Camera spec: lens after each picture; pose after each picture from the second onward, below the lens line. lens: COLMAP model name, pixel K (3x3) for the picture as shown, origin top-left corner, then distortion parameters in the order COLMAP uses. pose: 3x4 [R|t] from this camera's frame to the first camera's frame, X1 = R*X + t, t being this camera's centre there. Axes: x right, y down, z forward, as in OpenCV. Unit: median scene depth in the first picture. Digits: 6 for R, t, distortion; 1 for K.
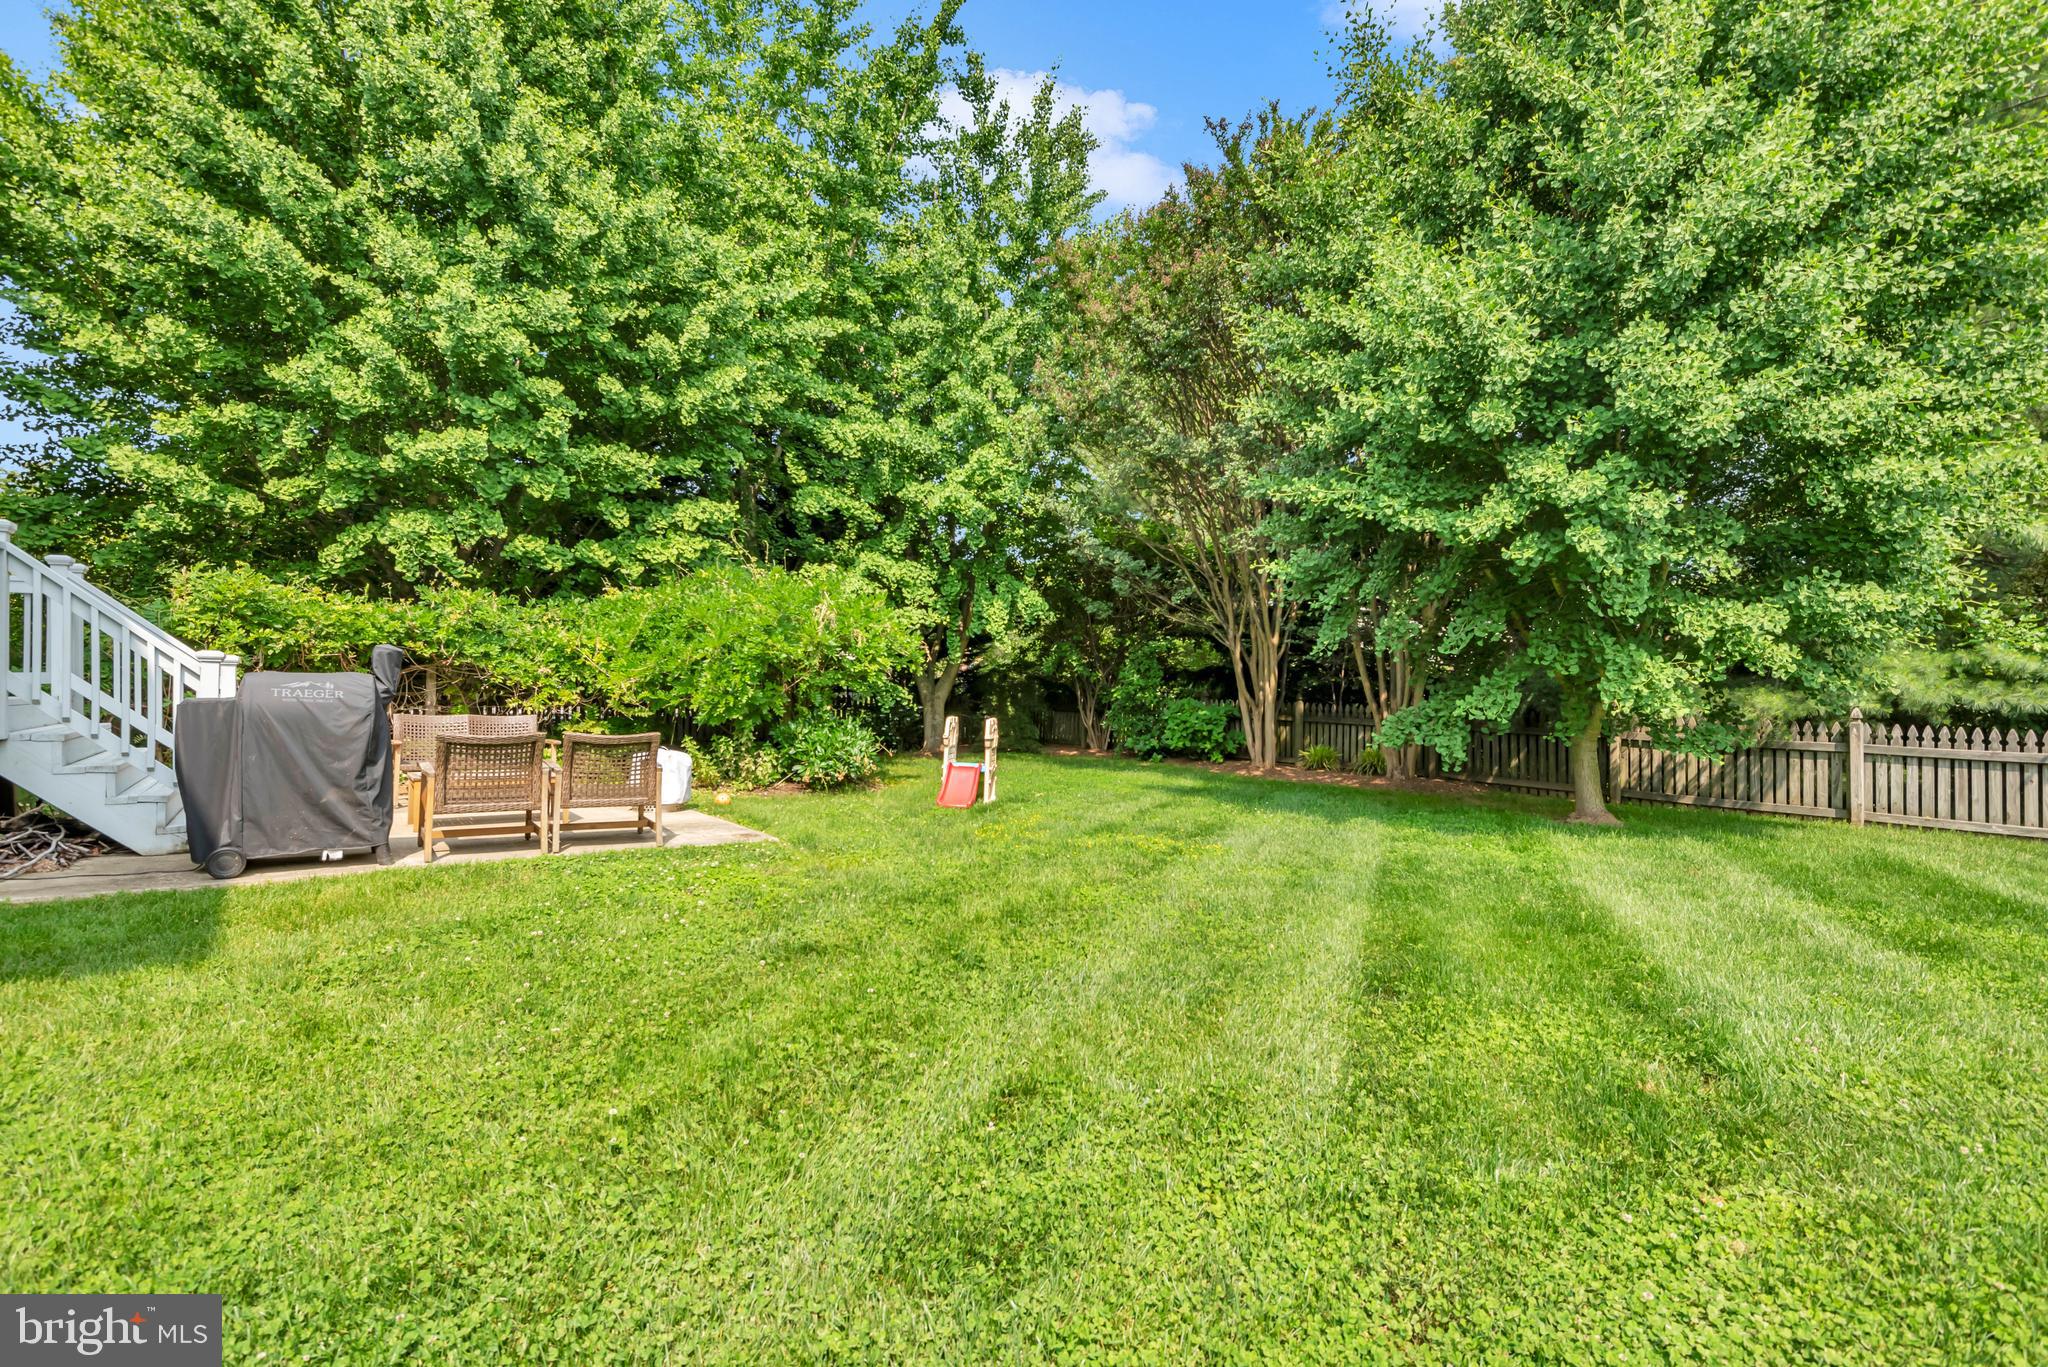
lens RADIAL K [[976.1, 0, 1019.9], [0, 976.1, 680.9], [0, 0, 1]] dist [0.001673, -0.000970]
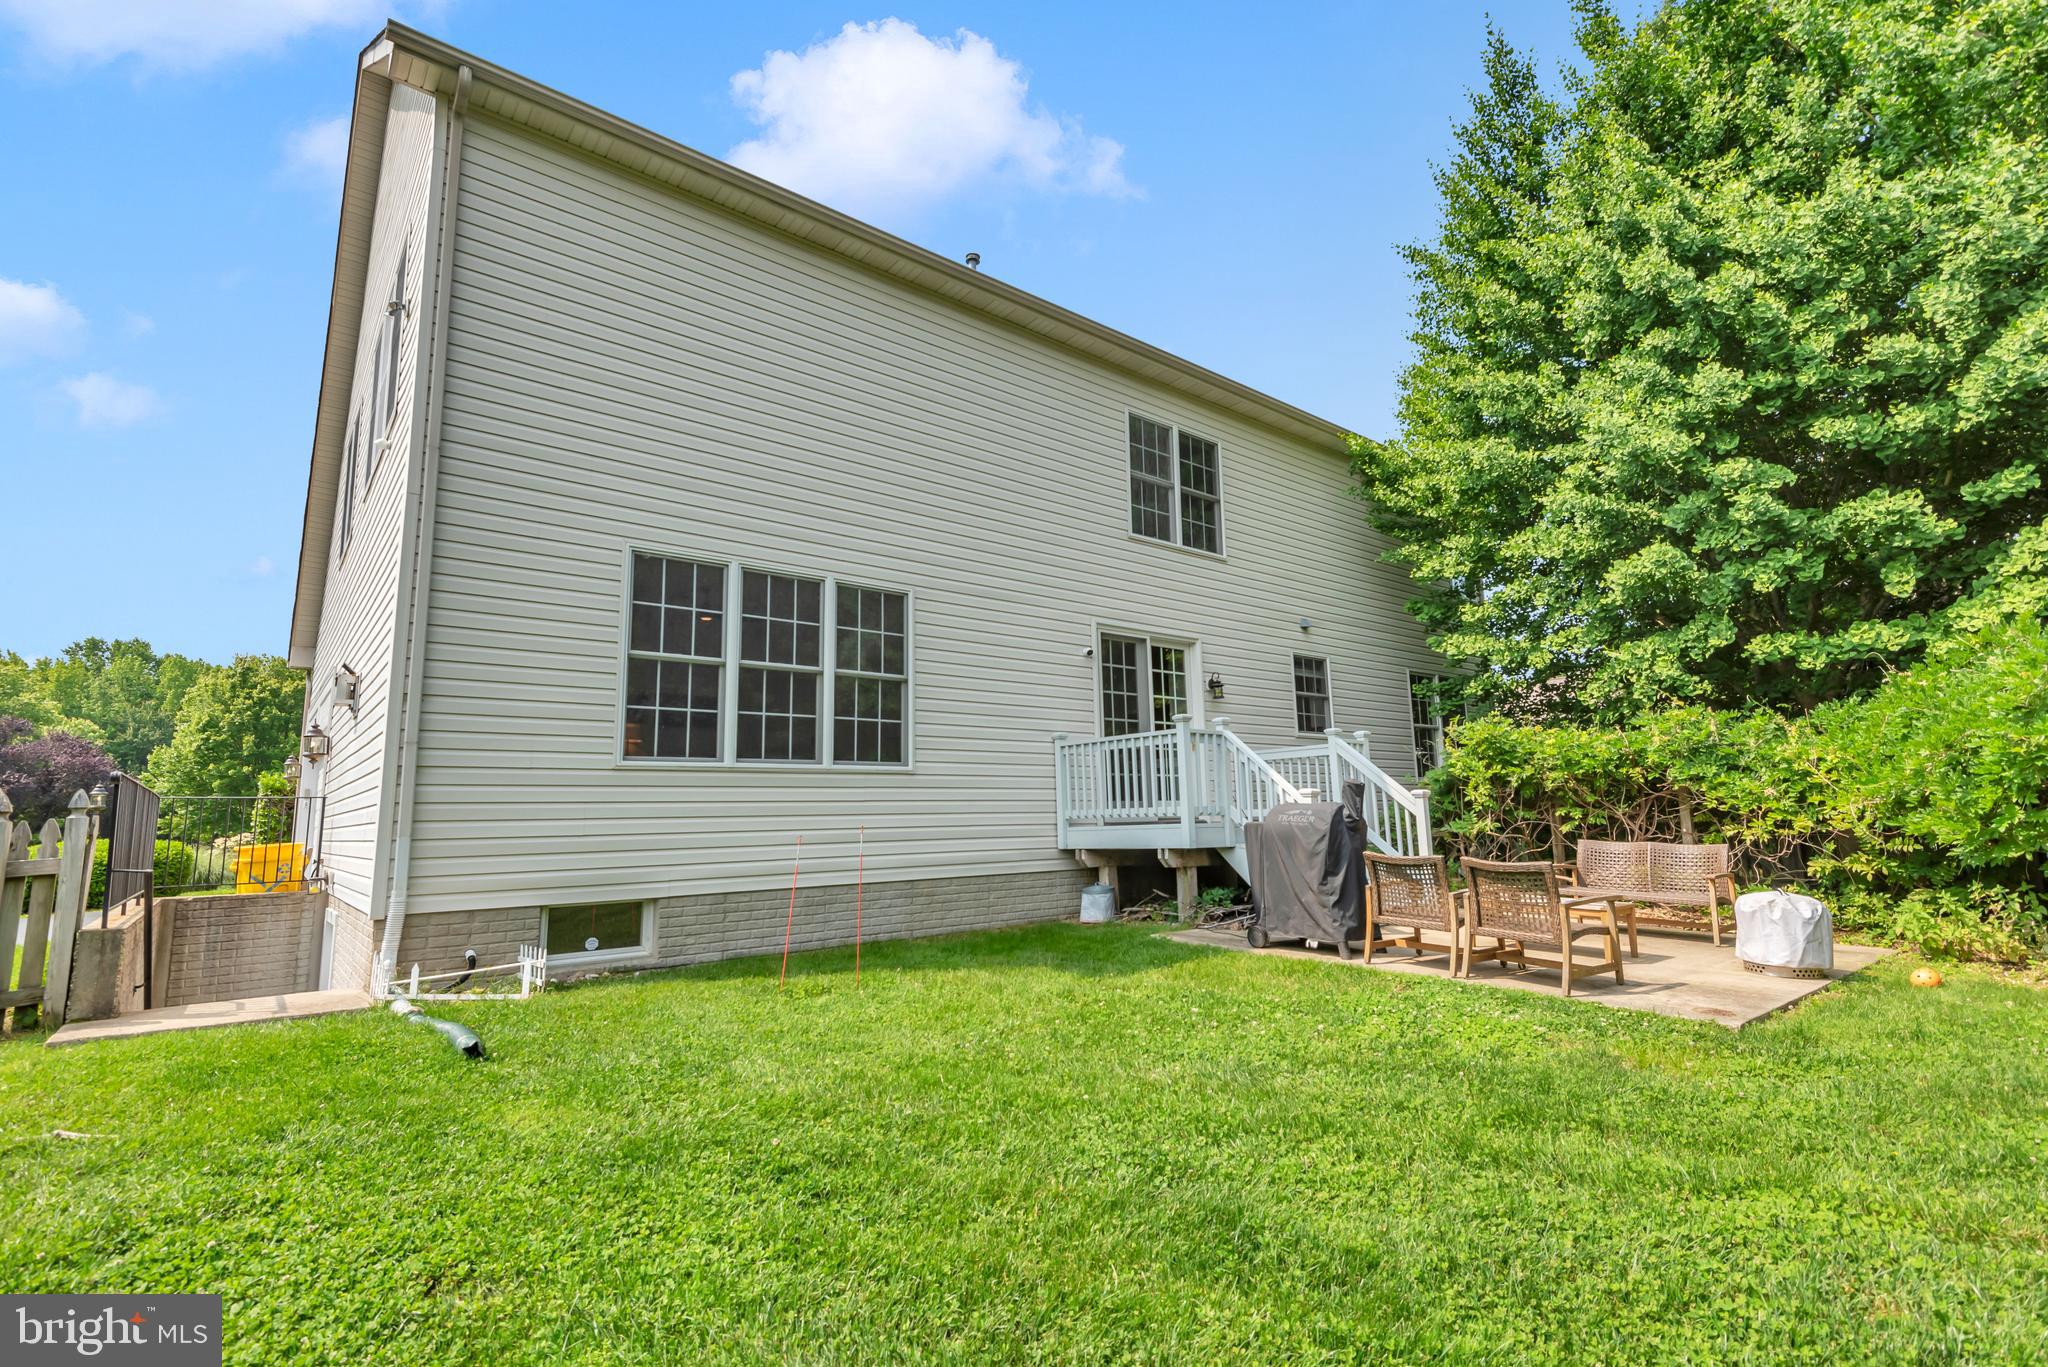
lens RADIAL K [[959.6, 0, 1020.2], [0, 959.6, 674.7], [0, 0, 1]] dist [0.020206, -0.000791]
pose [[0.001911, -0.150334, -0.988633, 0.356359], [0.013033, 0.988555, -0.150297, 0.006821], [0.999913, -0.012598, 0.003848, 0.352612]]
